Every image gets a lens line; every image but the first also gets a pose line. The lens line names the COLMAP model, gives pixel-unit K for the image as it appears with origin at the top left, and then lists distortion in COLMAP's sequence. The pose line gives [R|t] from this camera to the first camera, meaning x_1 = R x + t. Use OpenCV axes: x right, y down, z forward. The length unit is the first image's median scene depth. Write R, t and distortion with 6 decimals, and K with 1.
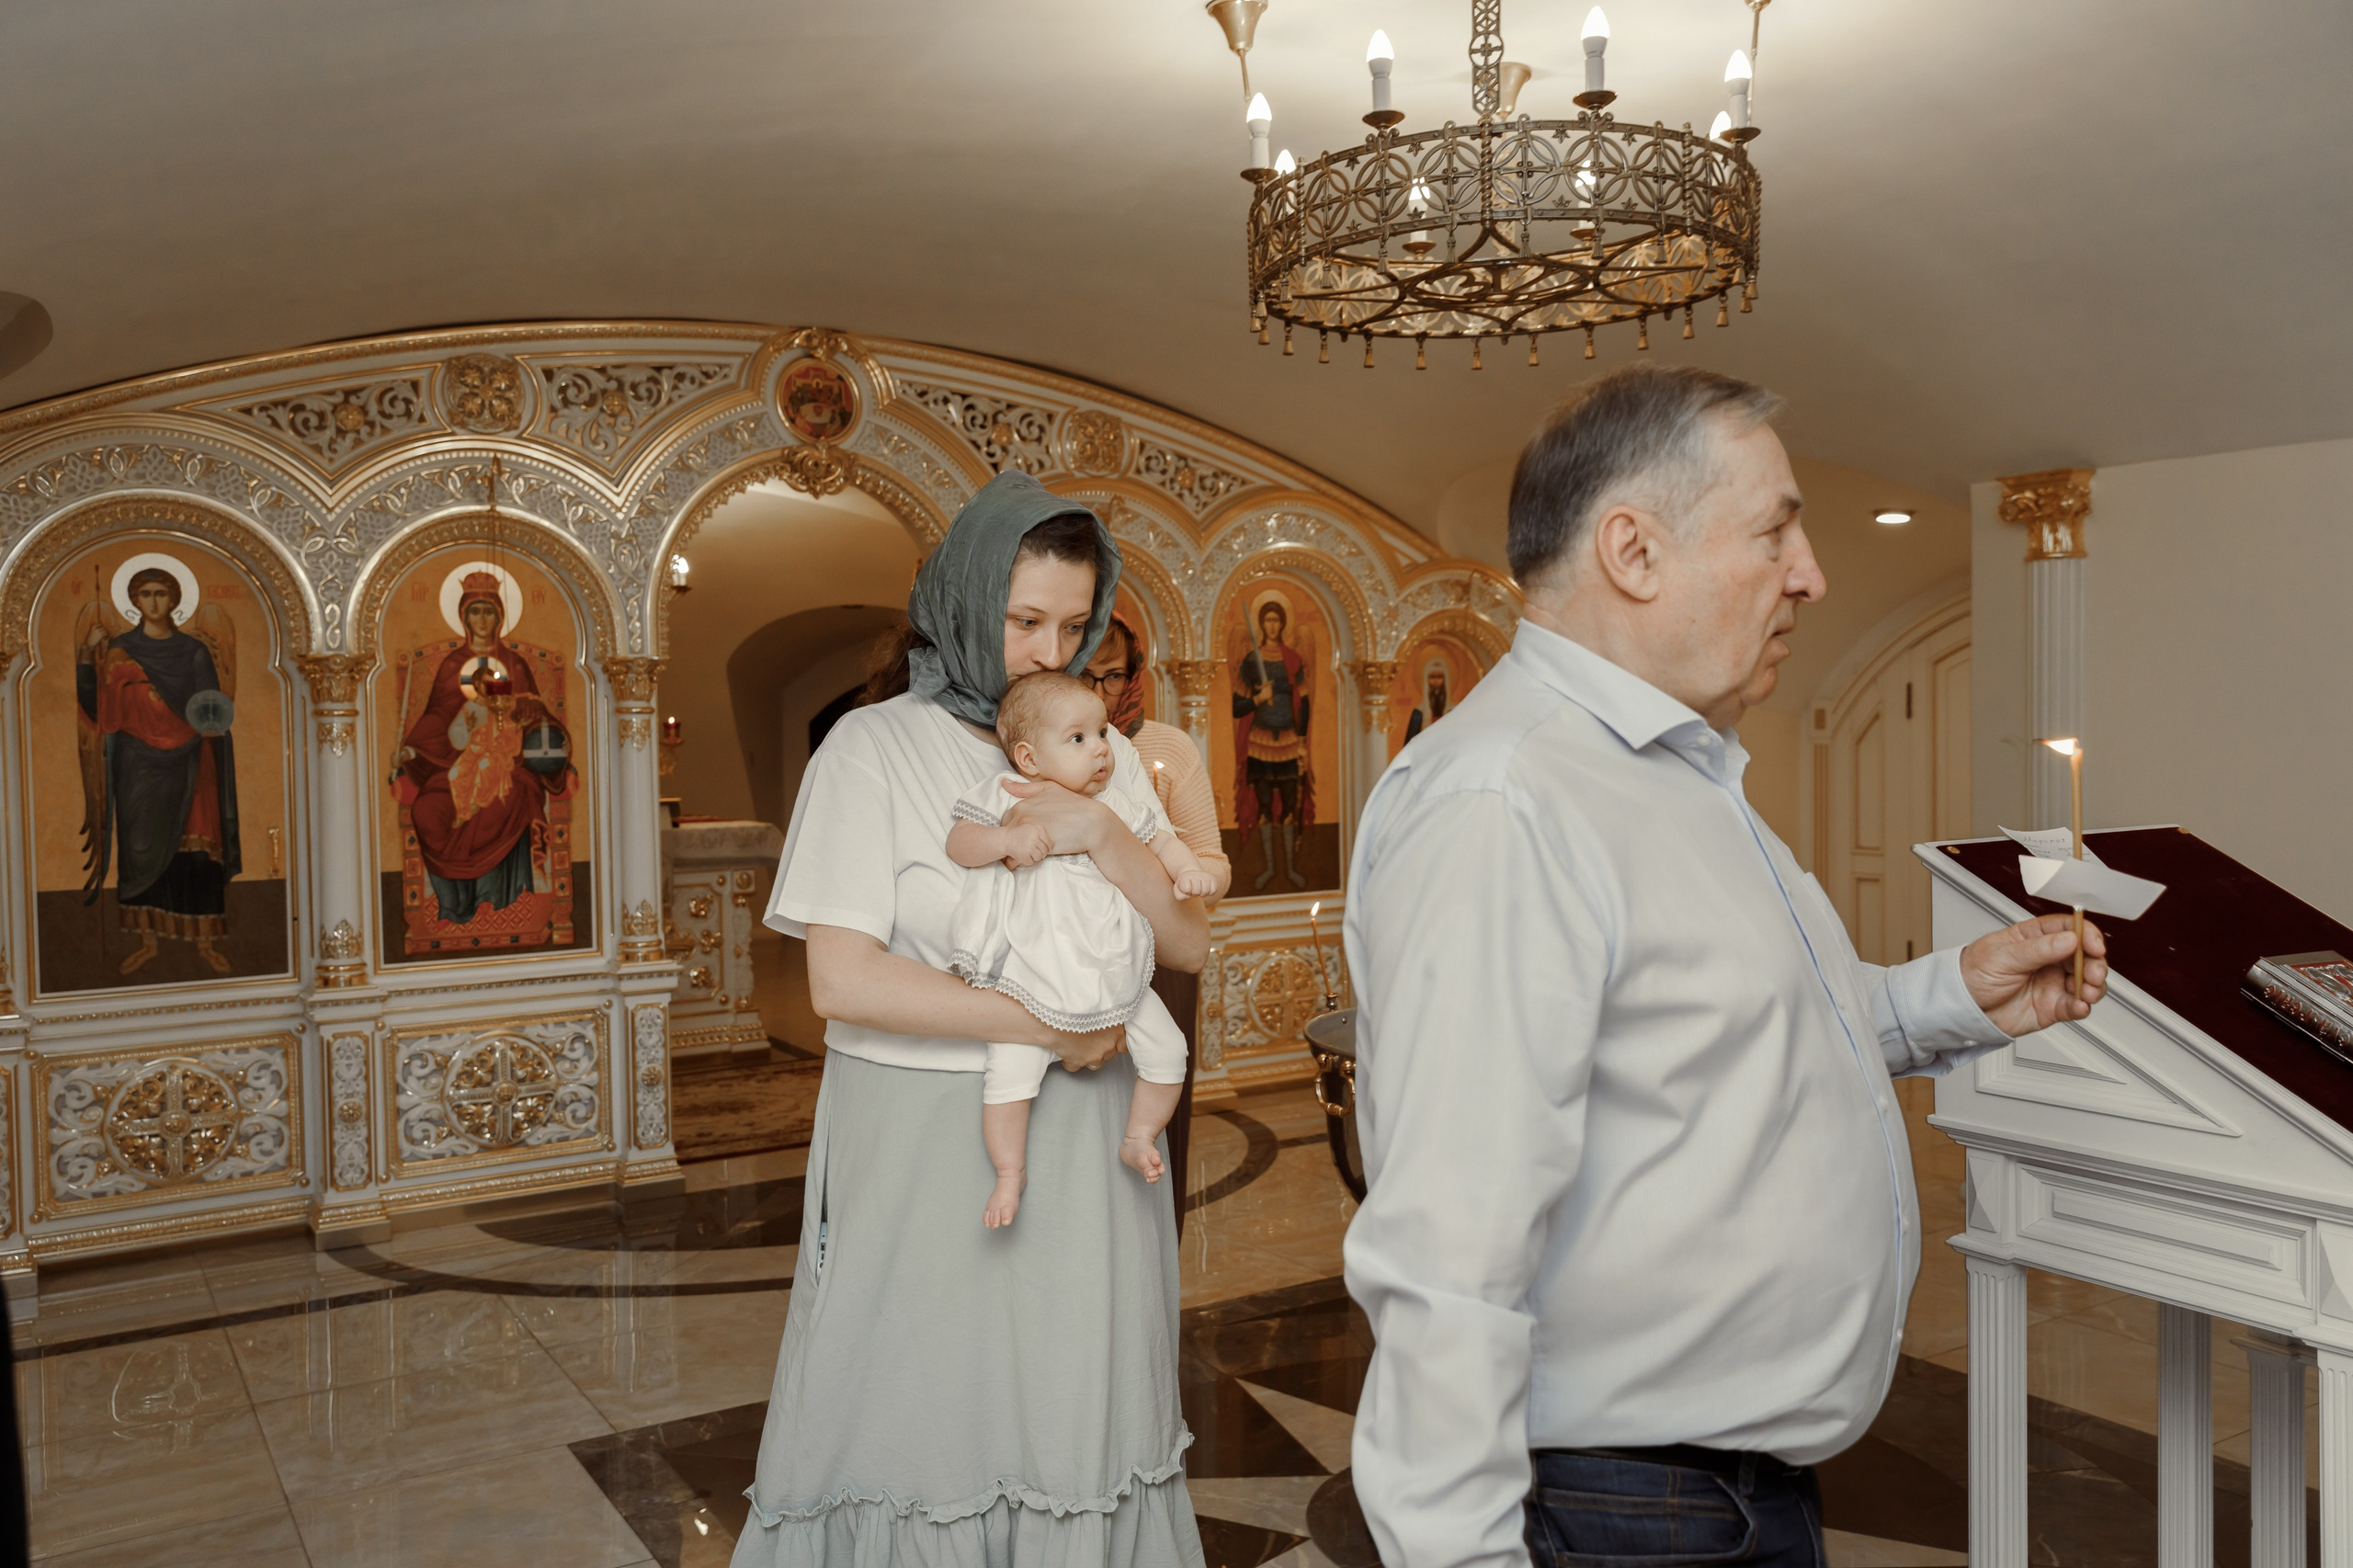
lens RADIAL K [[1898.1, 0, 1172.0], [0, 1898.1, 800.1], [0, 0, 1]] dist [0.049590, -0.003231]
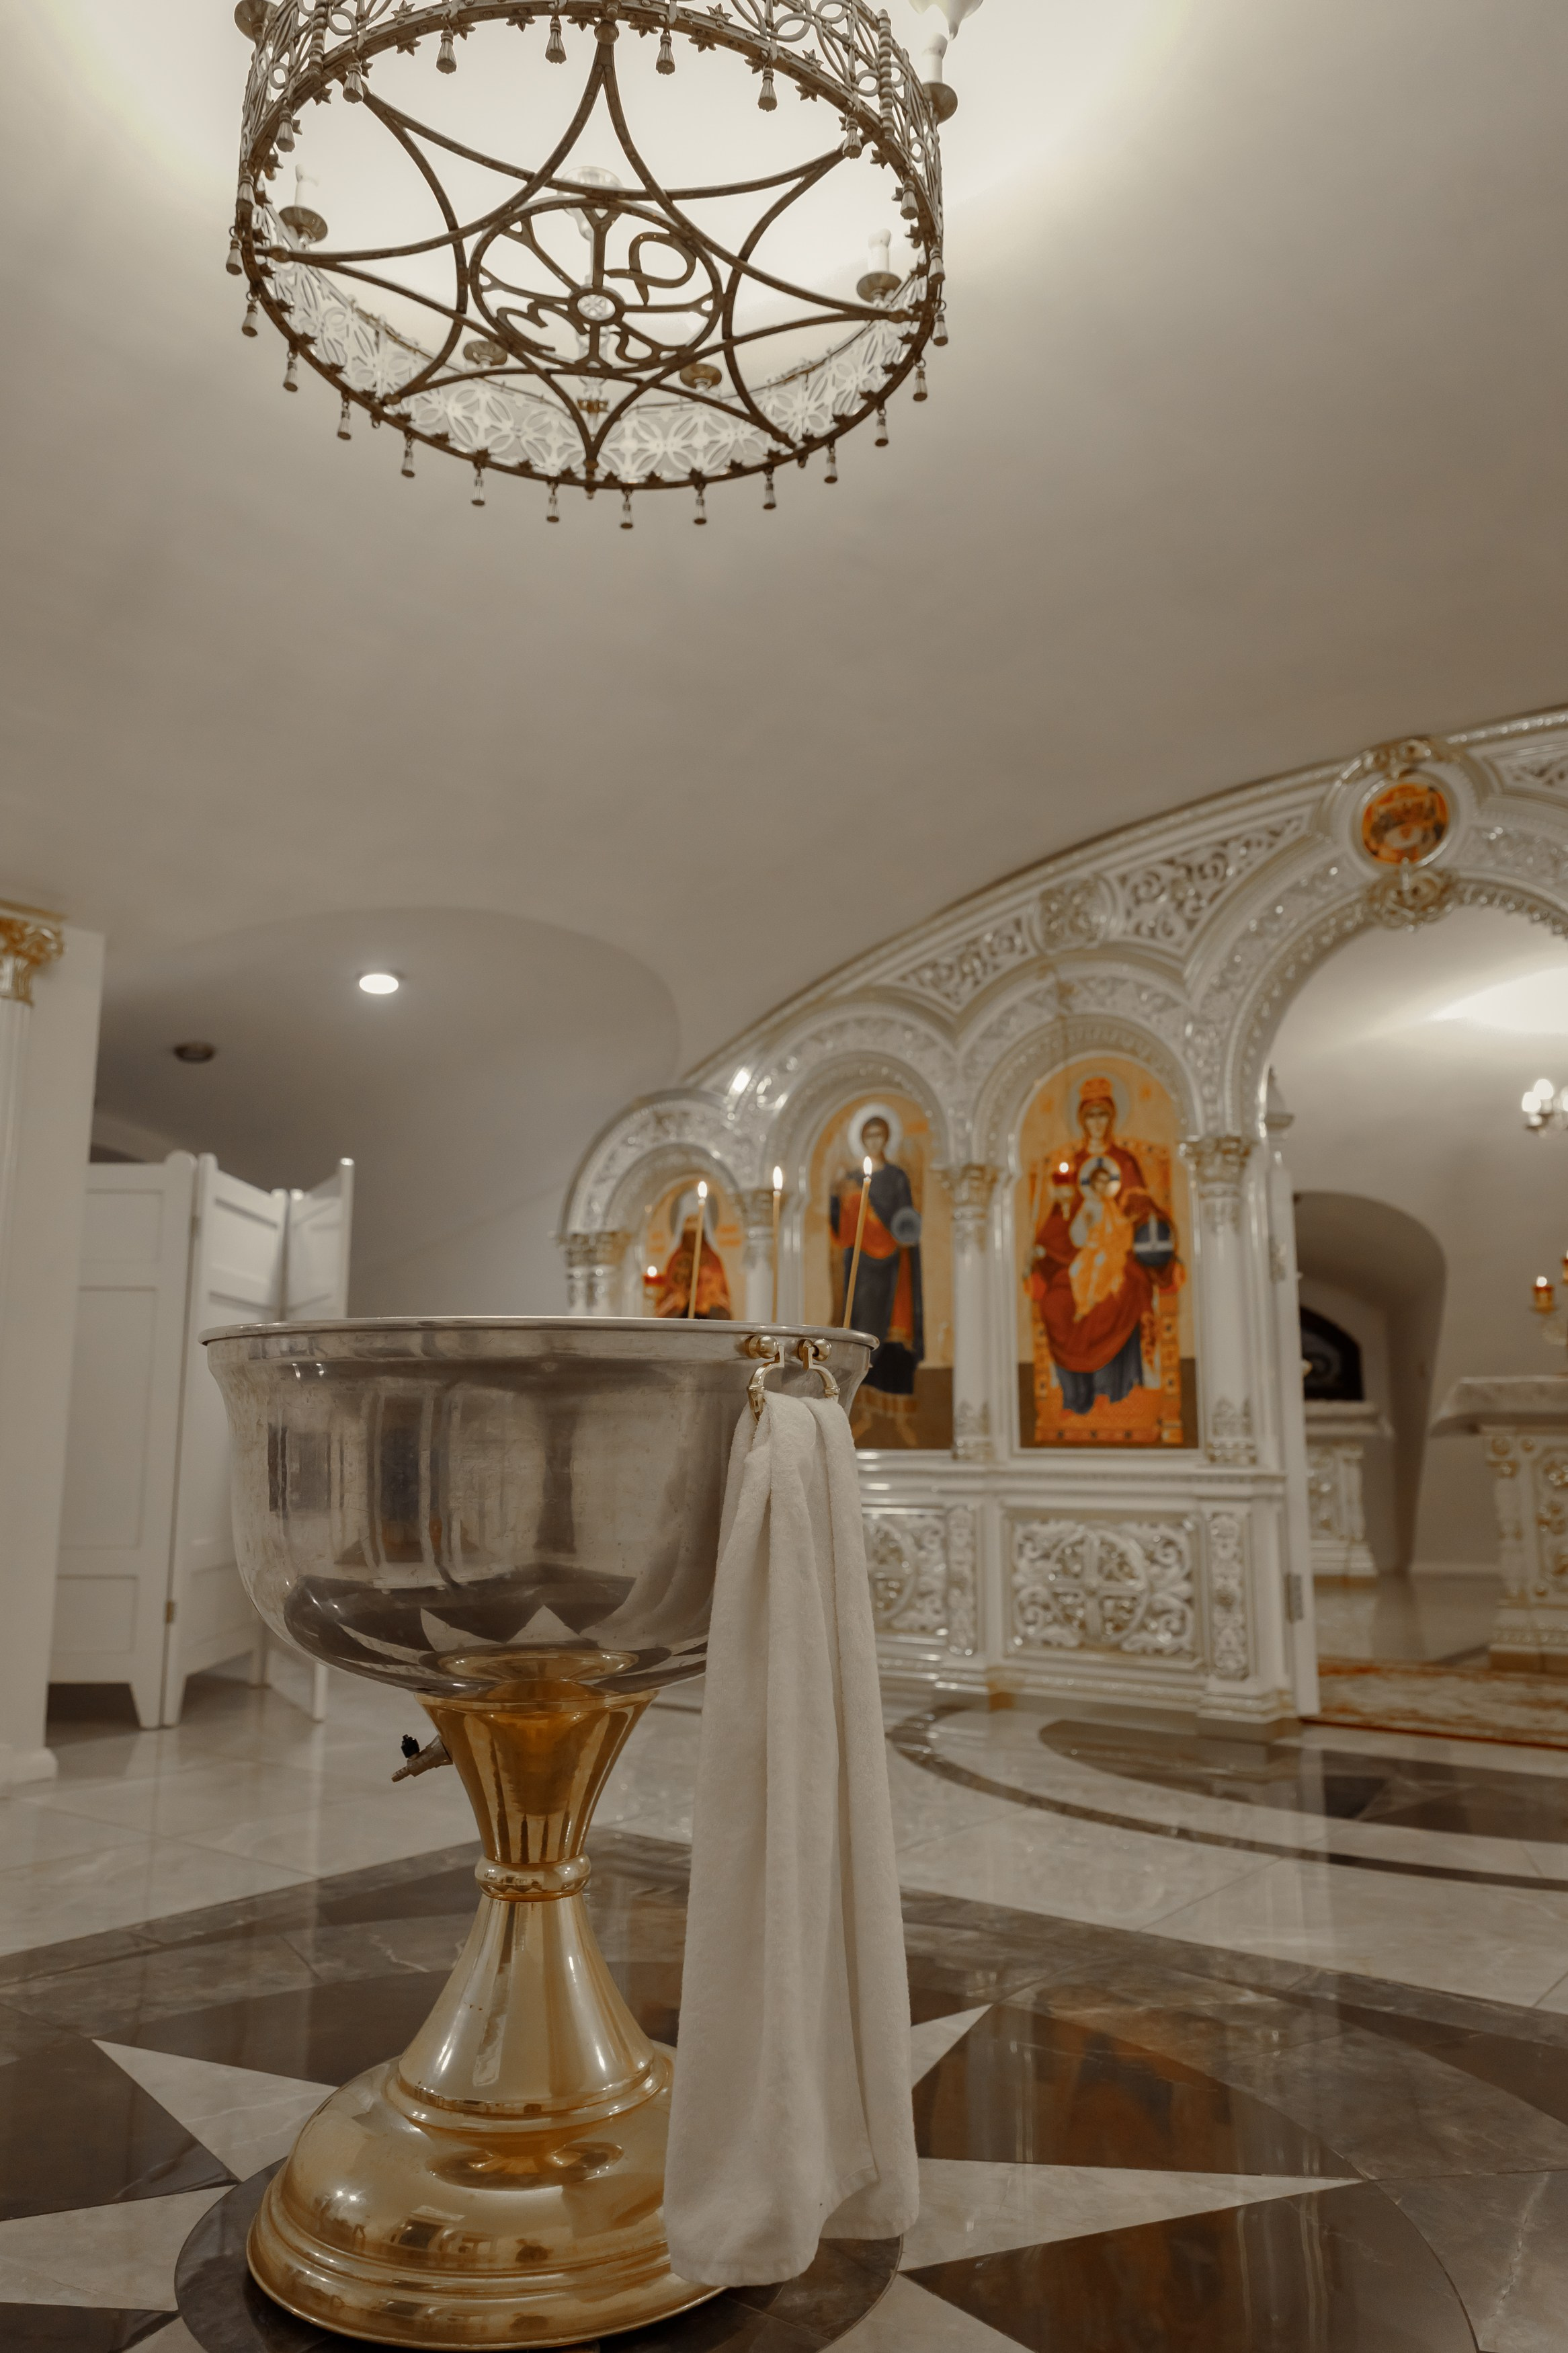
lens RADIAL K [[1613.4, 0, 786.7], [0, 1613.4, 1156.0], [0, 0, 1]] dist [-0.007250, 0.000819]
pose [[0.351633, -0.157140, -0.922855, 0.394489], [-0.057288, 0.980351, -0.188758, 0.100706], [0.934383, 0.119242, 0.335721, 0.543859]]
